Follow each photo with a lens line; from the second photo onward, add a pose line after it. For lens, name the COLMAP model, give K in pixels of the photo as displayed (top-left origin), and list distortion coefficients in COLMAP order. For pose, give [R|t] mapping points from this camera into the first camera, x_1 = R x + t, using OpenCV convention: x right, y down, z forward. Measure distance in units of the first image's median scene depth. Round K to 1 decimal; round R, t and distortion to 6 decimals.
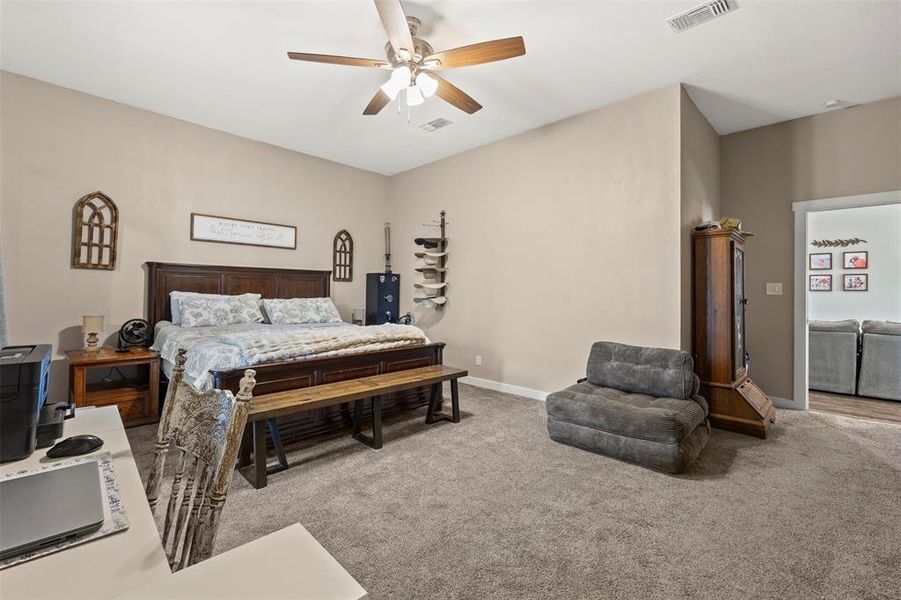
lens RADIAL K [[378.2, 0, 450.5], [0, 378.2, 278.1], [0, 0, 1]] dist [0.000869, -0.000129]
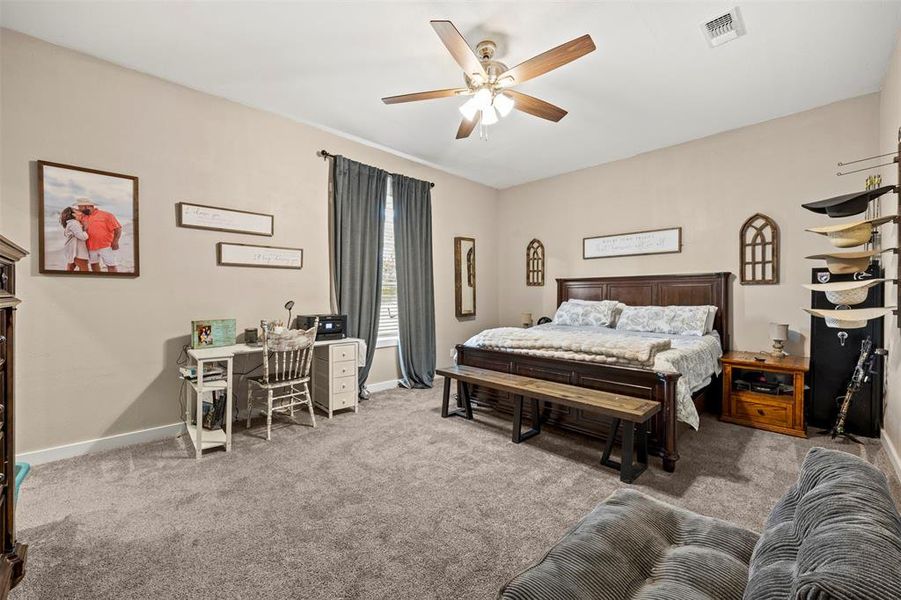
lens RADIAL K [[371.3, 0, 450.5], [0, 371.3, 300.0], [0, 0, 1]] dist [-0.054621, -0.000001]
pose [[-0.042575, -0.010072, -0.999043, 0.674035], [0.027774, 0.999551, -0.011261, 0.045806], [0.998707, -0.028227, -0.042276, 0.694131]]
